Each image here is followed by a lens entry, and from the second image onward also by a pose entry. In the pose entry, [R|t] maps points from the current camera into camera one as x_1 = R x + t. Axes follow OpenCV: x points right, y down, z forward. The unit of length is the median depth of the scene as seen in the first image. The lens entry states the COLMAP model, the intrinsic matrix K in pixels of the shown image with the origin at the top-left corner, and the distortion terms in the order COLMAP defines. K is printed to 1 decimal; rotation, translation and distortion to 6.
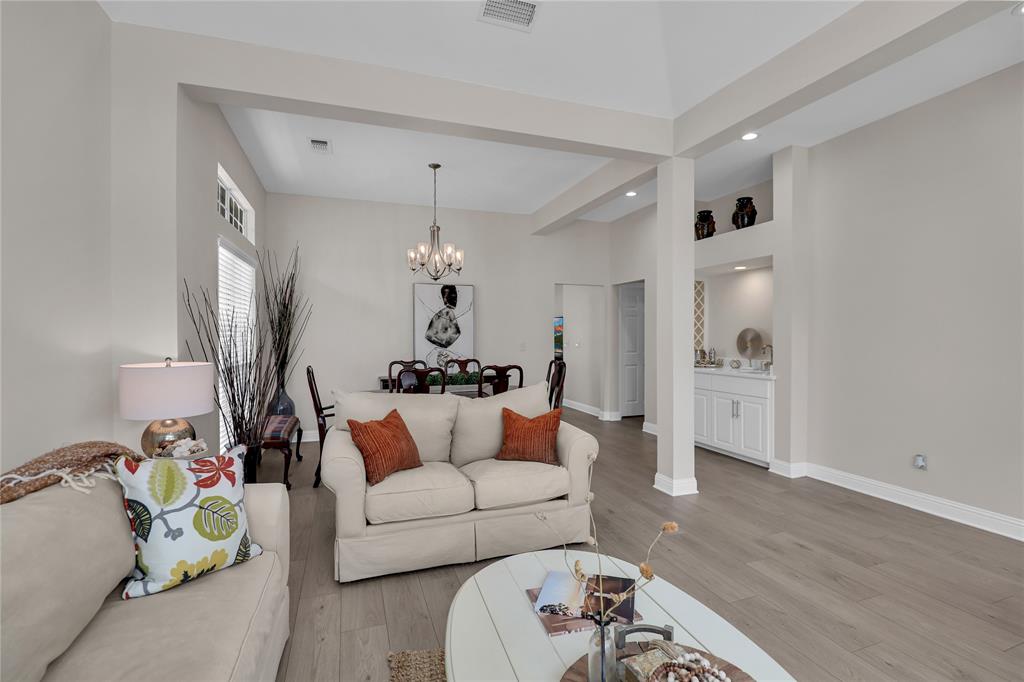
lens RADIAL K [[481.9, 0, 516.5], [0, 481.9, 335.4], [0, 0, 1]] dist [-0.024070, 0.000476]
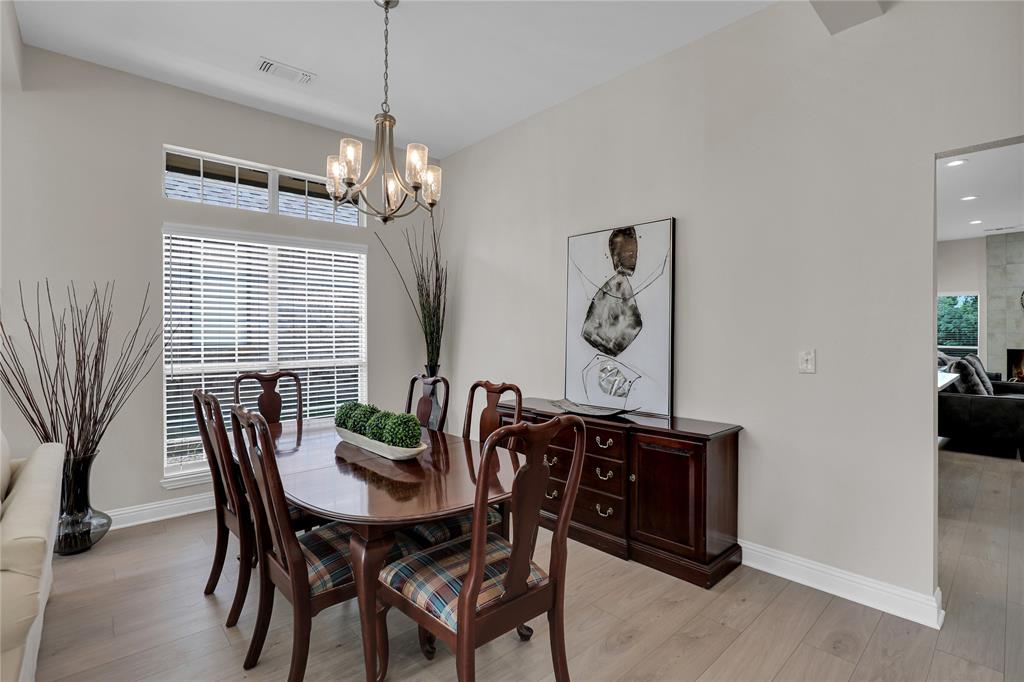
lens RADIAL K [[493.2, 0, 512.0], [0, 493.2, 341.0], [0, 0, 1]] dist [-0.025564, 0.000271]
pose [[0.382927, 0.015681, -0.923646, 0.281805], [0.001460, 0.999844, 0.017580, 0.001296], [0.923778, -0.008081, 0.382844, 0.711017]]
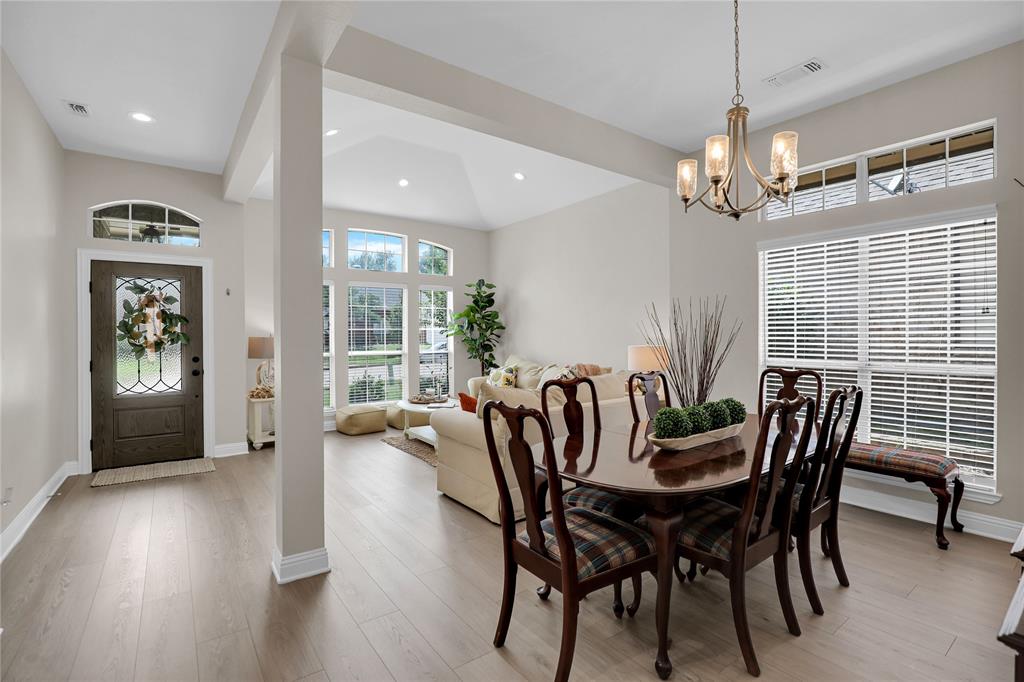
lens RADIAL K [[481.9, 0, 516.5], [0, 481.9, 335.4], [0, 0, 1]] dist [-0.024070, 0.000476]
pose [[-0.959639, 0.007829, -0.281127, 0.145189], [0.007365, 0.999969, 0.002707, 0.002511], [0.281140, 0.000527, -0.959667, 1.085410]]
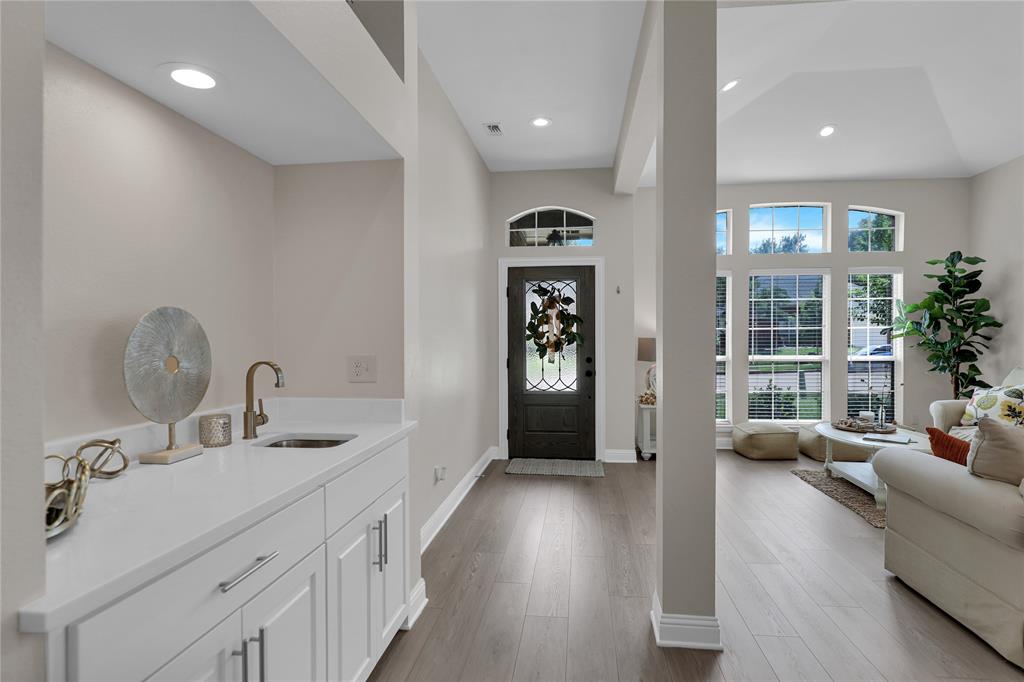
lens RADIAL K [[526.4, 0, 523.7], [0, 526.4, 340.9], [0, 0, 1]] dist [-0.003275, -0.000685]
pose [[-0.899160, 0.000929, 0.437619, 0.152292], [0.004627, 0.999962, 0.007384, 0.002432], [-0.437595, 0.008664, -0.899130, 1.000123]]
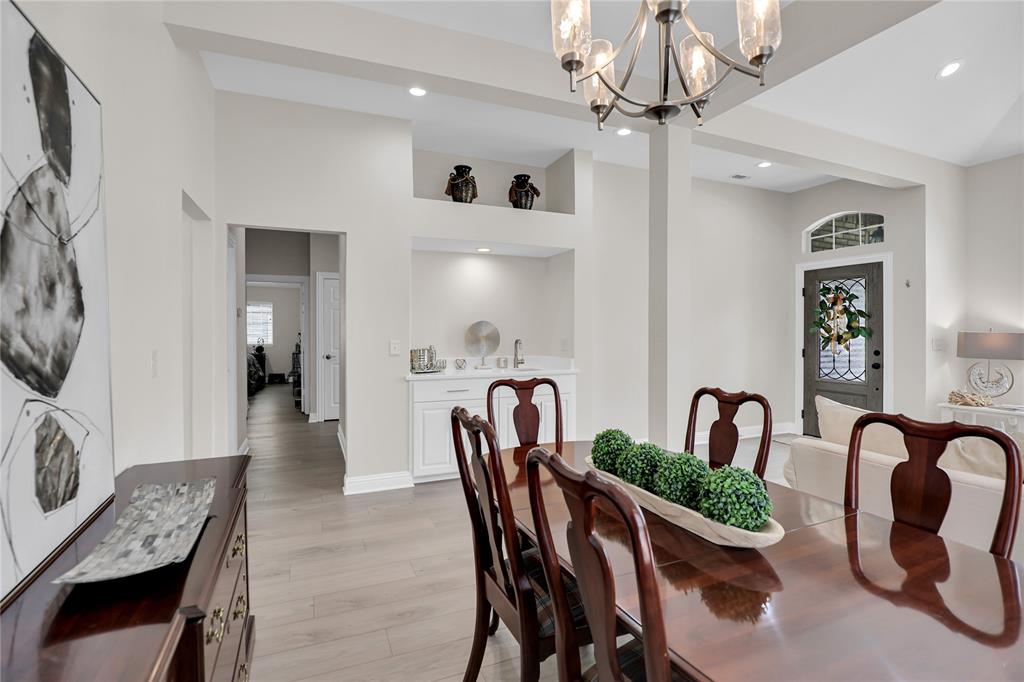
lens RADIAL K [[481.9, 0, 516.5], [0, 481.9, 335.4], [0, 0, 1]] dist [-0.024070, 0.000476]
pose [[-0.066243, -0.008576, 0.997767, -0.330240], [0.001504, 0.999961, 0.008694, 0.002793], [-0.997802, 0.002077, -0.066228, 0.845949]]
